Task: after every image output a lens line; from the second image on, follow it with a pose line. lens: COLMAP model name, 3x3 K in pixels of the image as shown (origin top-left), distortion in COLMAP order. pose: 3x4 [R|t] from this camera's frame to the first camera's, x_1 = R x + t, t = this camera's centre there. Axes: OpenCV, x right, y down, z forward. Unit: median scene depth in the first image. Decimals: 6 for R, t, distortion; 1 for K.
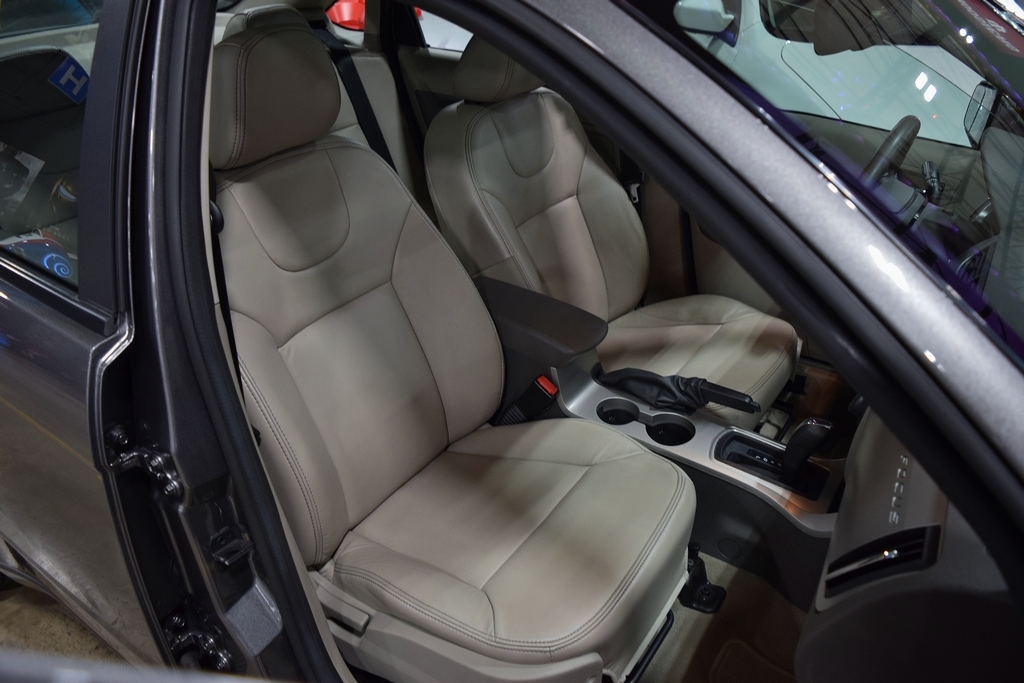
lens RADIAL K [[798.0, 0, 516.1], [0, 798.0, 334.1], [0, 0, 1]] dist [-0.096373, 0.023455]
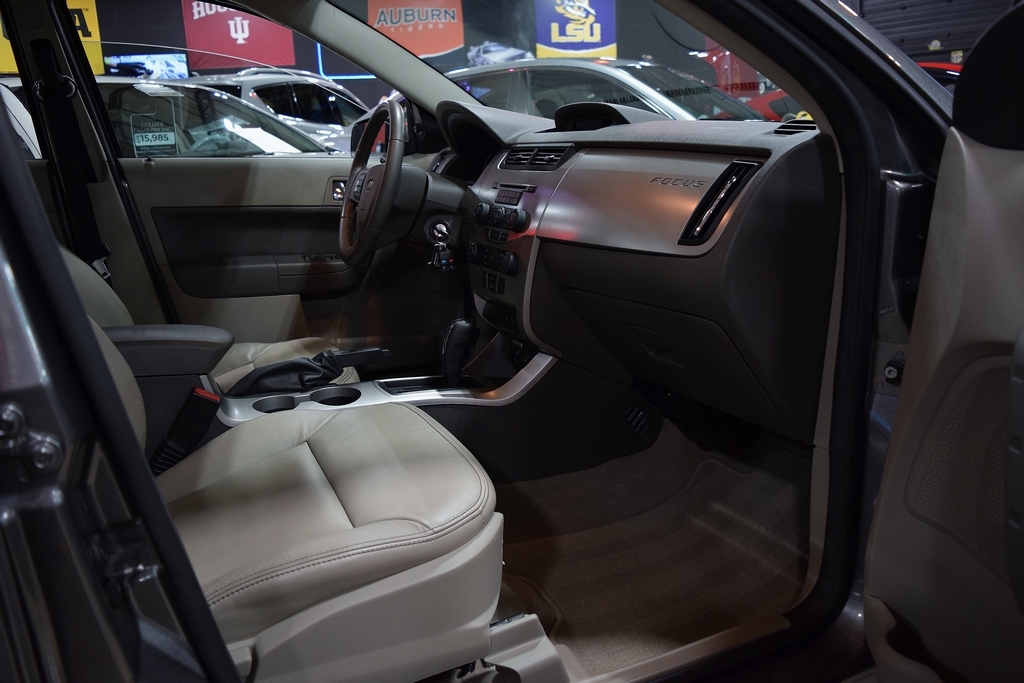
lens RADIAL K [[798.0, 0, 515.8], [0, 798.0, 334.9], [0, 0, 1]] dist [-0.096373, 0.023455]
pose [[0.532834, -0.214952, 0.818464, -0.456530], [0.441872, 0.895542, -0.052471, 0.195572], [-0.721690, 0.389615, 0.572157, 0.240739]]
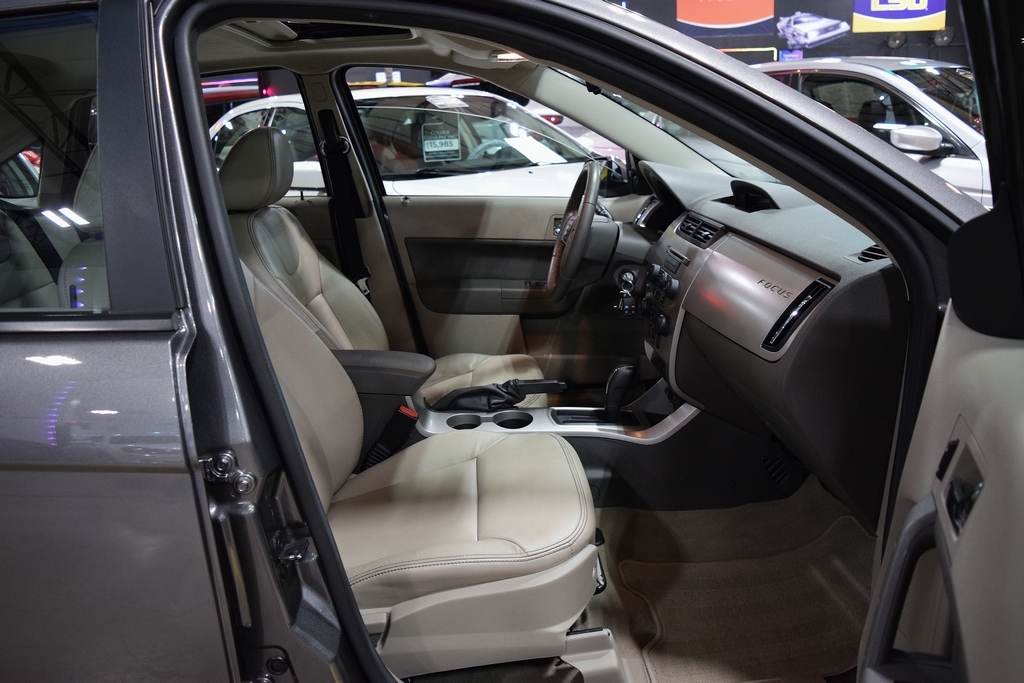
lens RADIAL K [[798.0, 0, 511.6], [0, 798.0, 336.0], [0, 0, 1]] dist [-0.096373, 0.023455]
pose [[0.808079, -0.184625, 0.559394, -0.444897], [0.321999, 0.933630, -0.157009, 0.184815], [-0.493279, 0.307000, 0.813896, -0.022927]]
